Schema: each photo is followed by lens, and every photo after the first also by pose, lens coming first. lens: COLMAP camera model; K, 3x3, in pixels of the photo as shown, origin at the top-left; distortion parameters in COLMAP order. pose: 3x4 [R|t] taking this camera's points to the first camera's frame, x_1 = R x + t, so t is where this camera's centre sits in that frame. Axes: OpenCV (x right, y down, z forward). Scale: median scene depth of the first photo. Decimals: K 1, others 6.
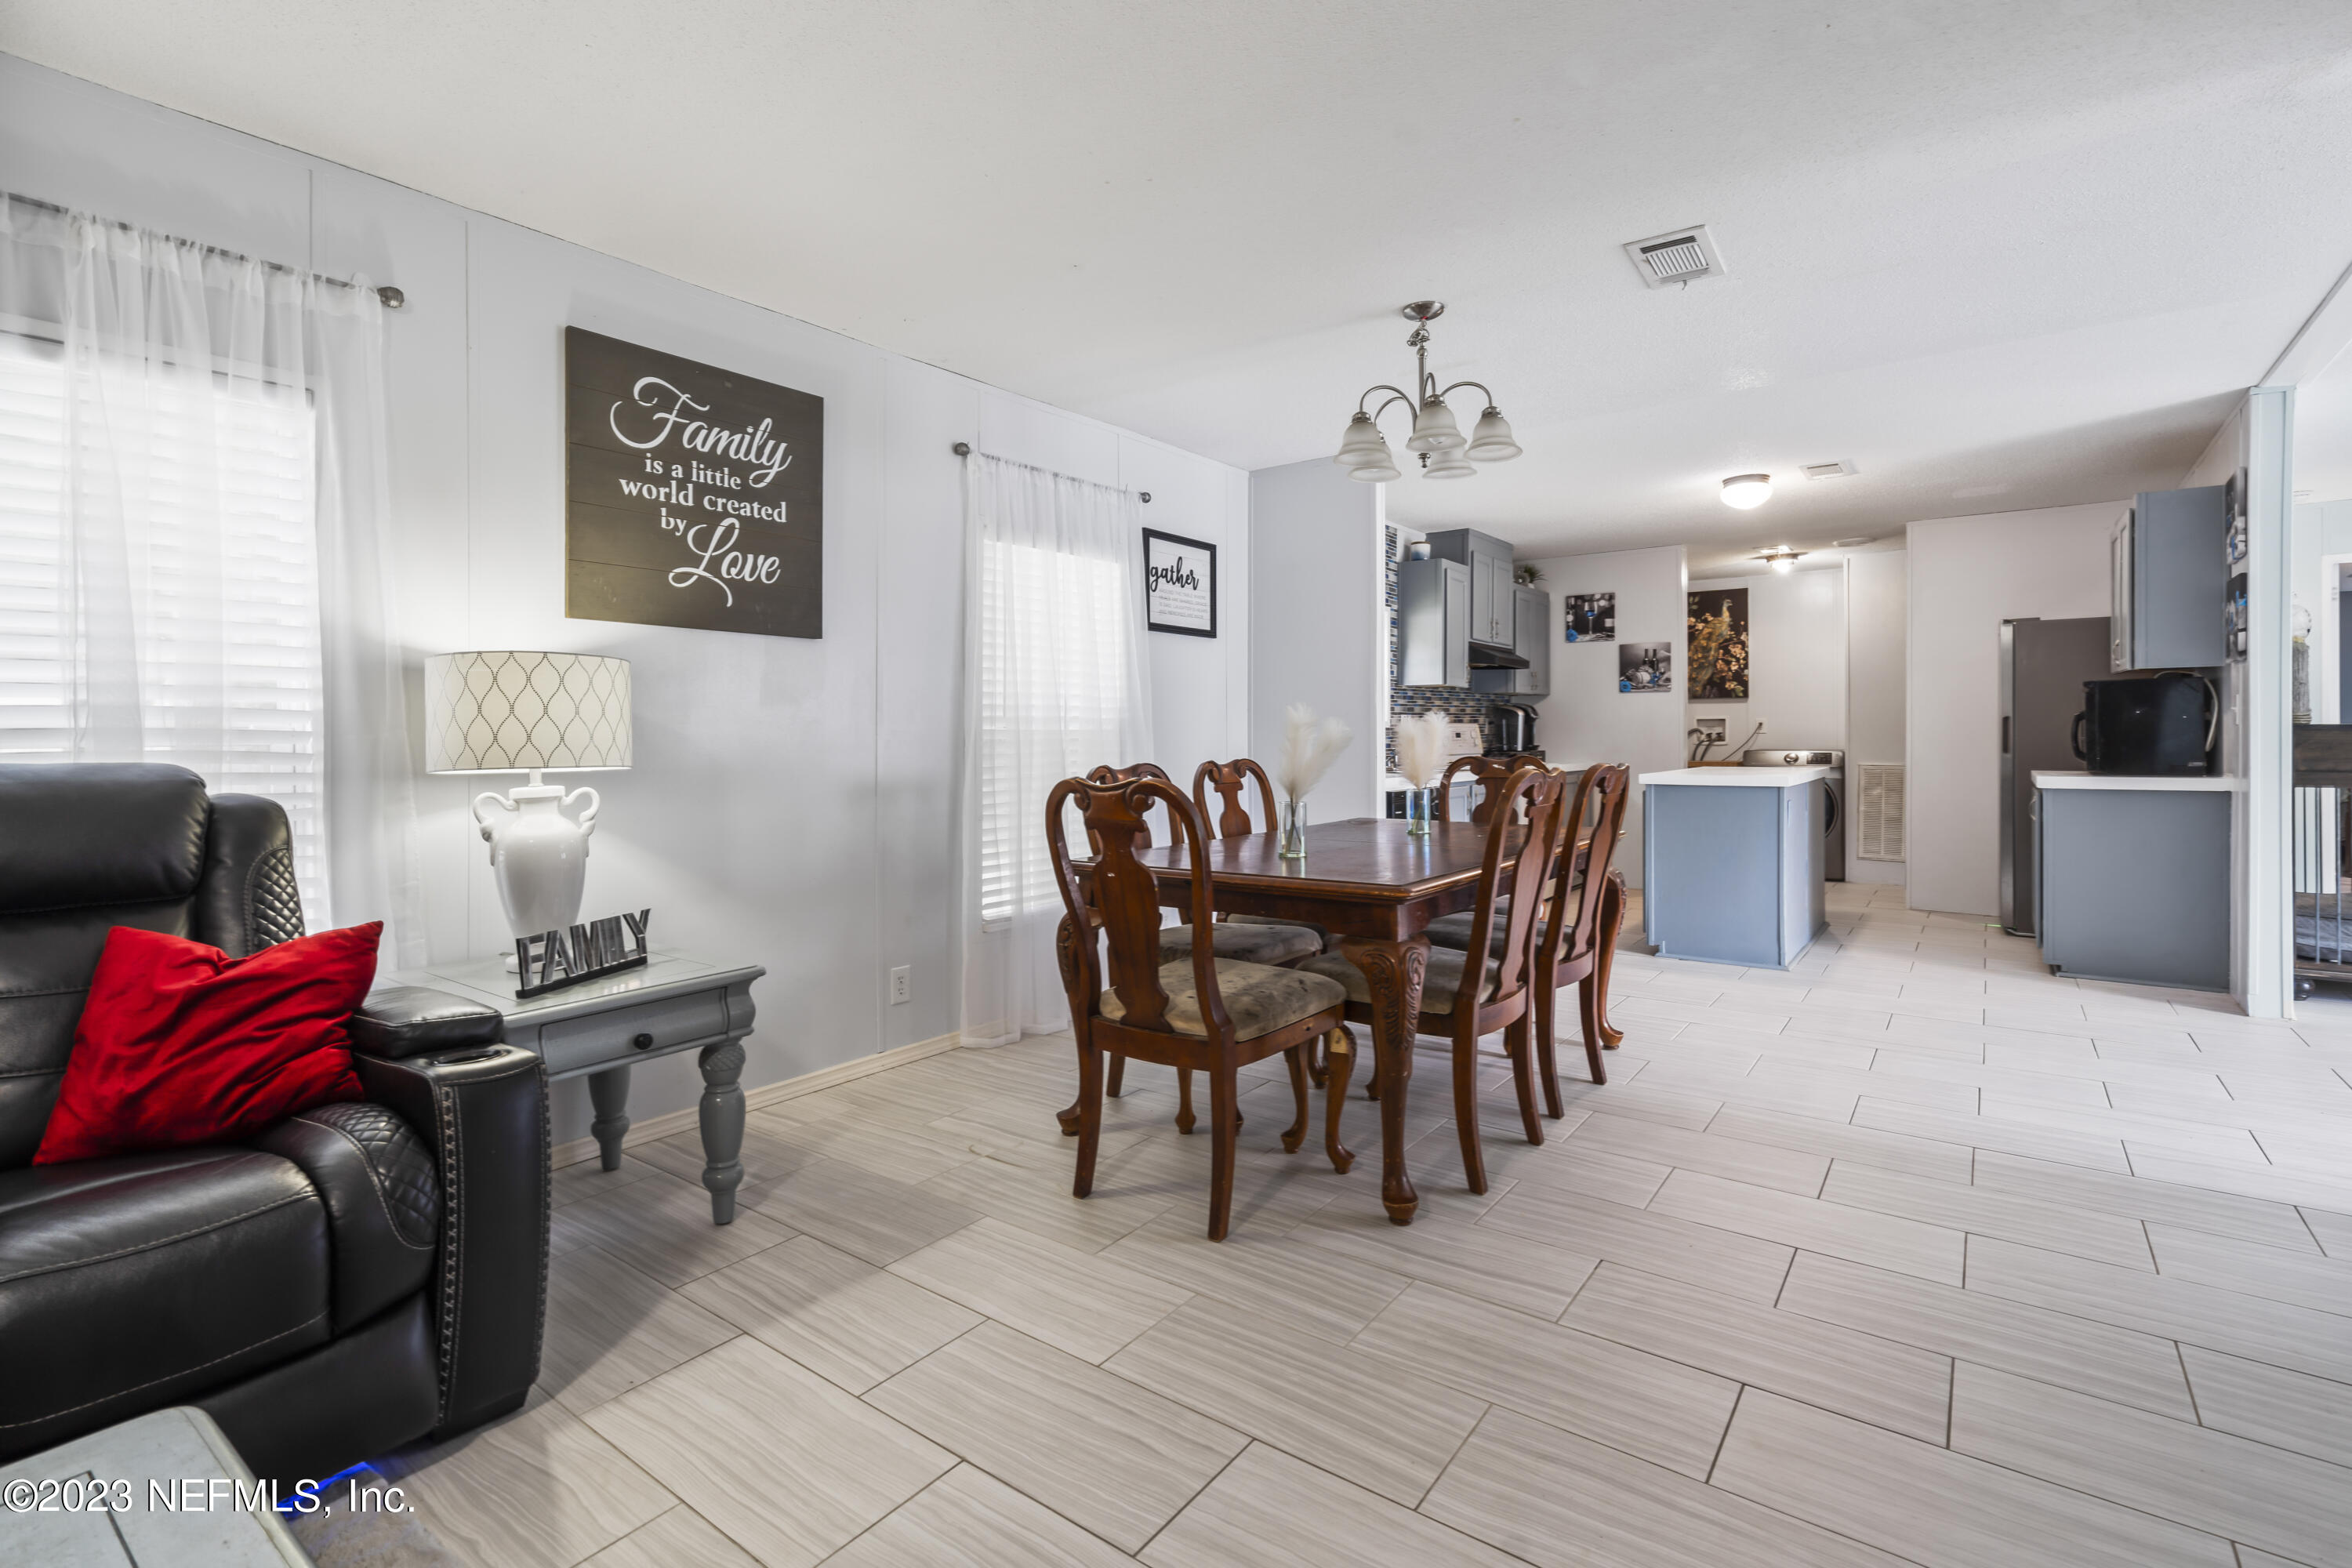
lens RADIAL K [[1091.6, 0, 1183.2], [0, 1091.6, 742.5], [0, 0, 1]] dist [-0.000611, 0.001091]
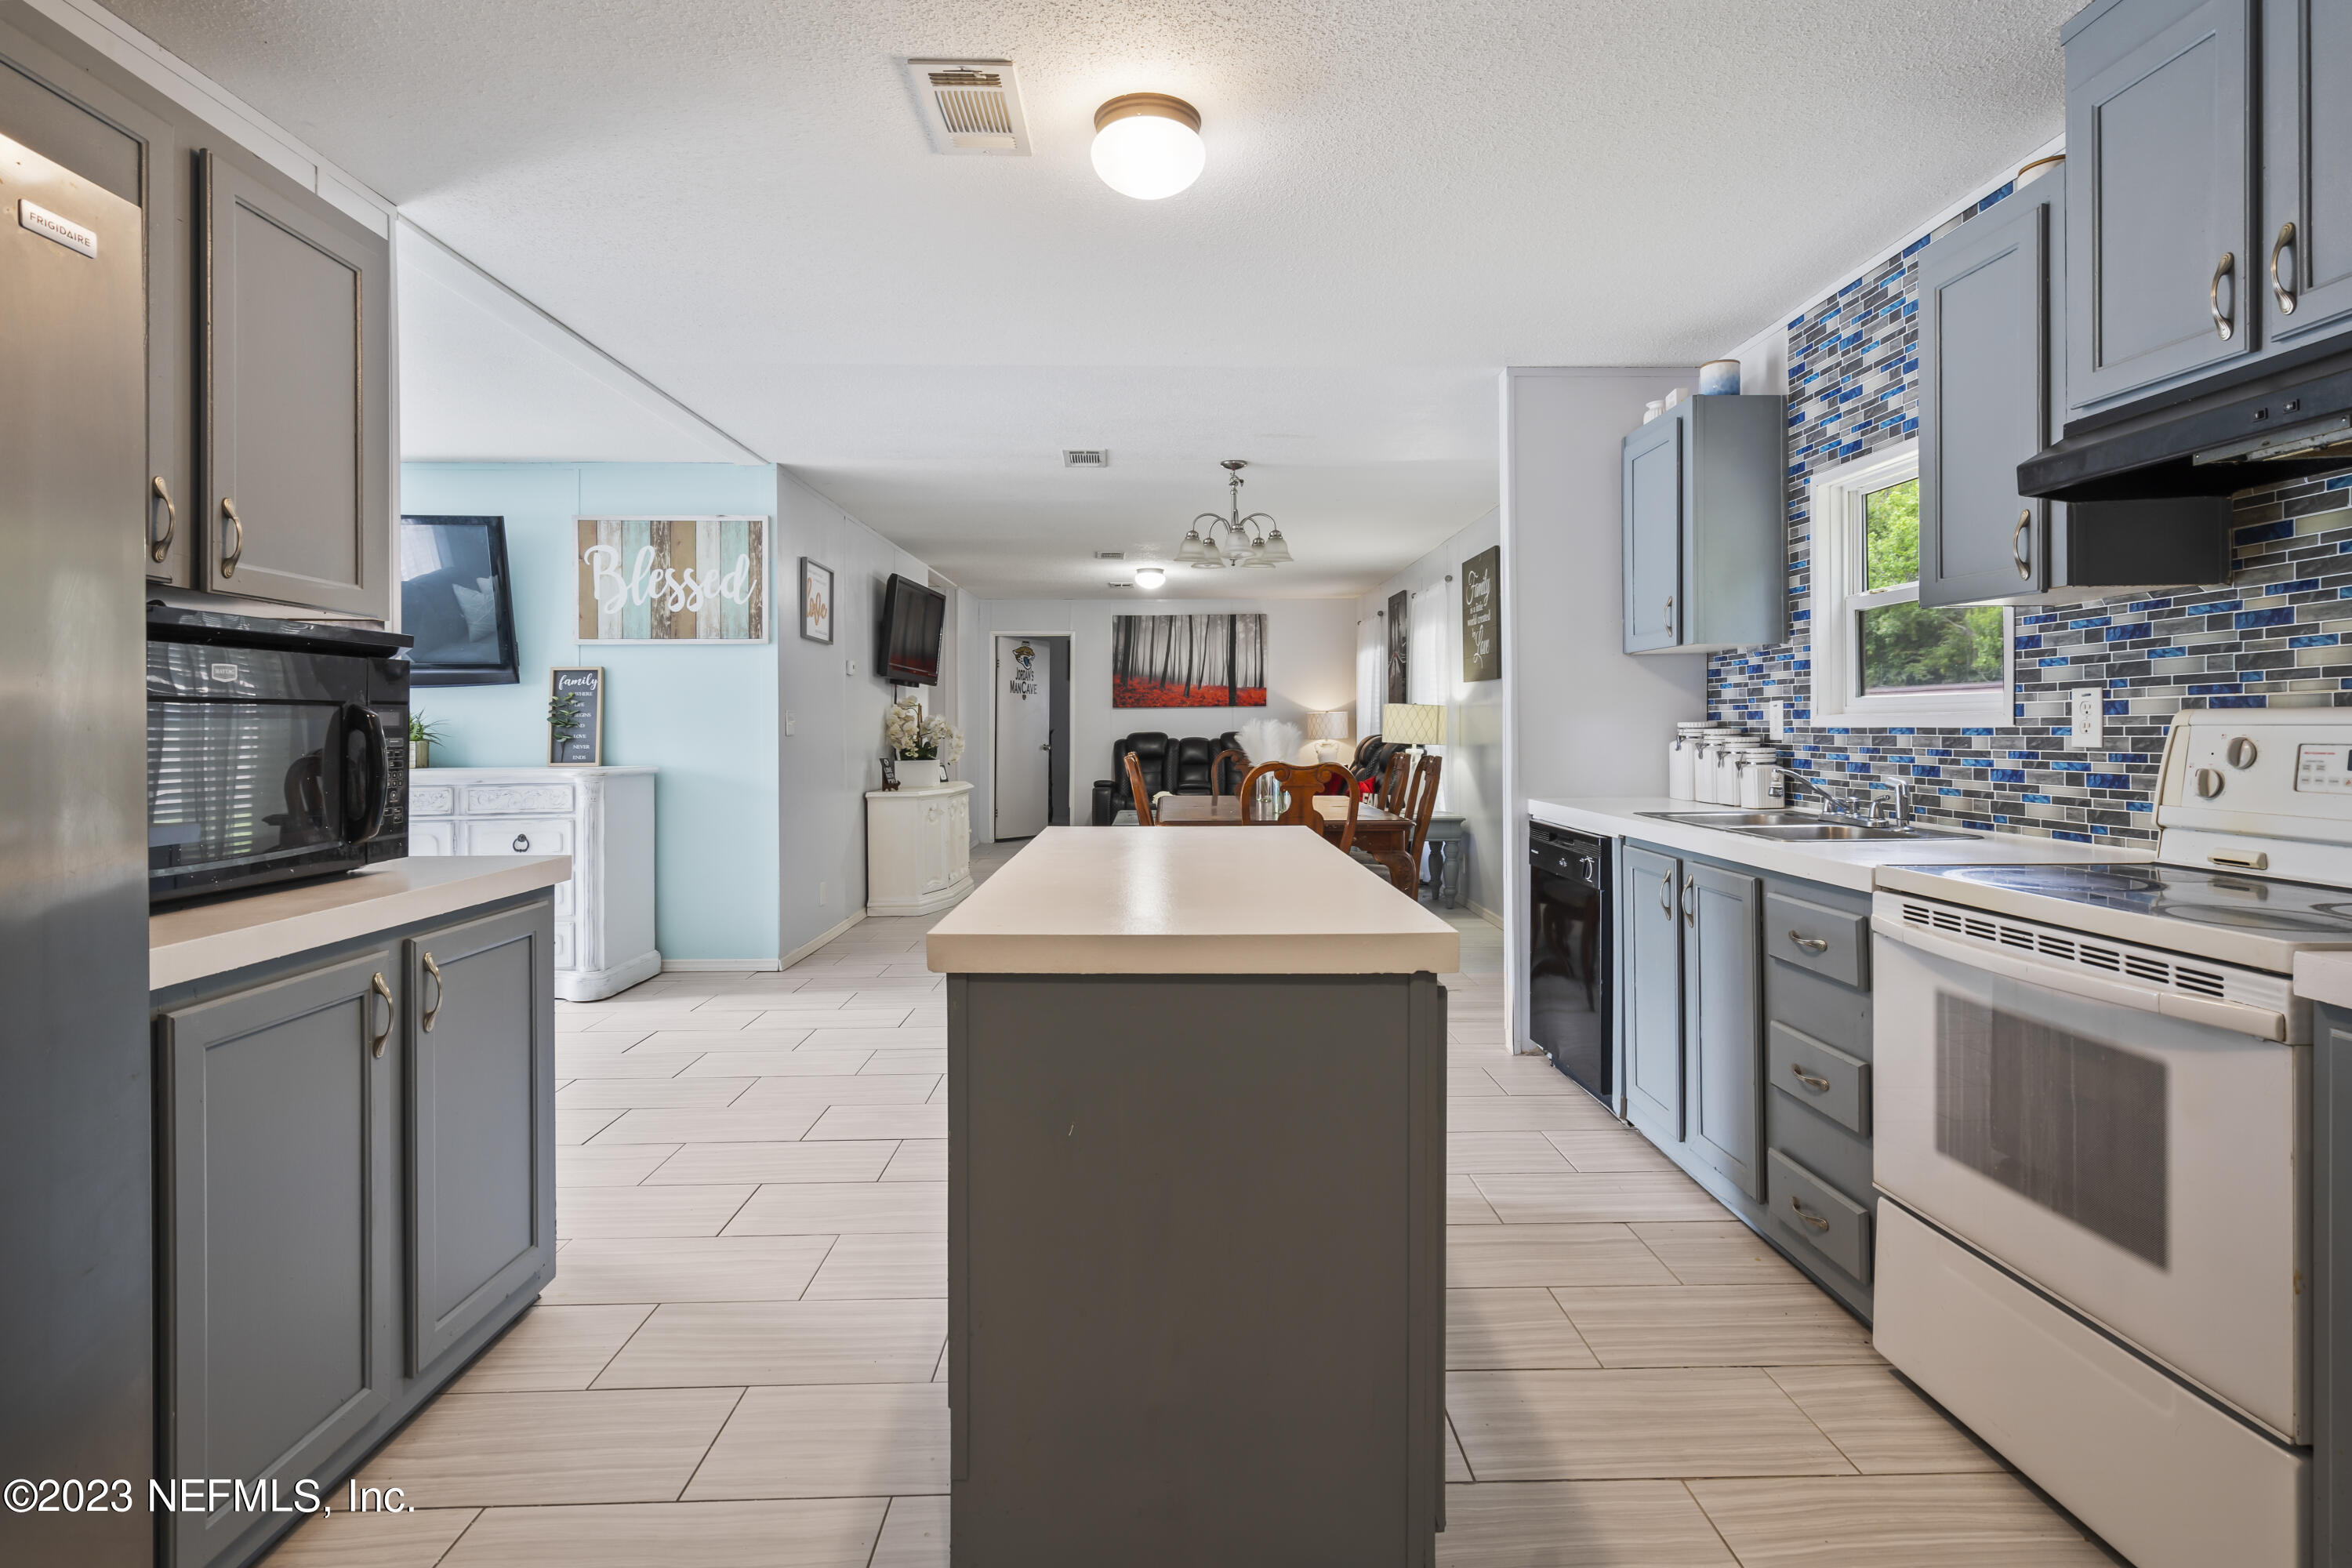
lens RADIAL K [[1157.4, 0, 1190.5], [0, 1157.4, 731.5], [0, 0, 1]] dist [0.000128, 0.001146]
pose [[-0.785339, 0.012003, -0.618949, 0.628230], [0.004050, 0.999890, 0.014251, -0.018267], [0.619052, 0.008685, -0.785302, 1.098205]]
